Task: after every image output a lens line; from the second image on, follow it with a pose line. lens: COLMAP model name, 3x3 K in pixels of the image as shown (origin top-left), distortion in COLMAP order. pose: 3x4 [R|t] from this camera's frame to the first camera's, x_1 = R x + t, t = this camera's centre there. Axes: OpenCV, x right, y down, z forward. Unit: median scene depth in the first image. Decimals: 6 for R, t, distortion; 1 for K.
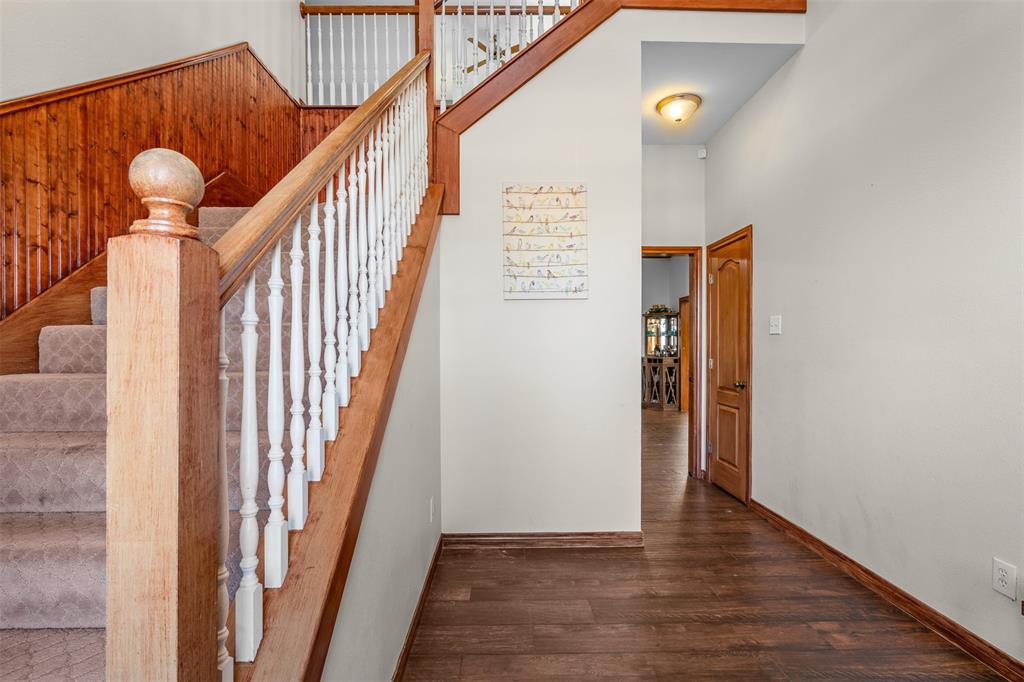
lens RADIAL K [[460.7, 0, 513.4], [0, 460.7, 350.1], [0, 0, 1]] dist [-0.007726, 0.001925]
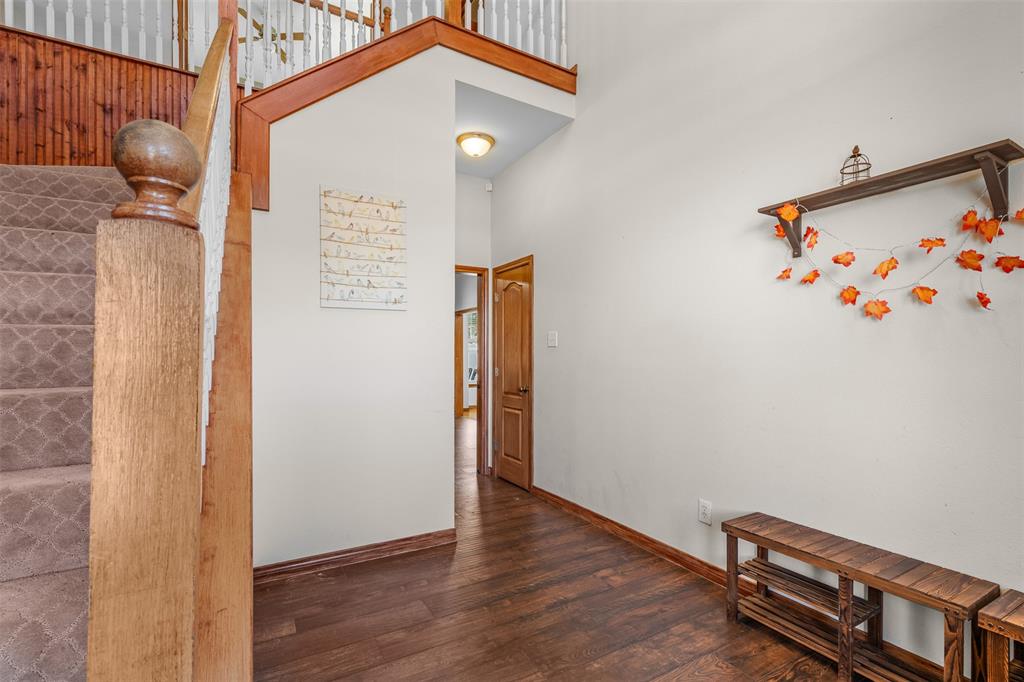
lens RADIAL K [[460.7, 0, 499.8], [0, 460.7, 350.9], [0, 0, 1]] dist [-0.007726, 0.001925]
pose [[0.879252, 0.008007, 0.476290, -0.147342], [0.001816, 0.999795, -0.020160, 0.000674], [-0.476354, 0.018590, 0.879057, -0.008458]]
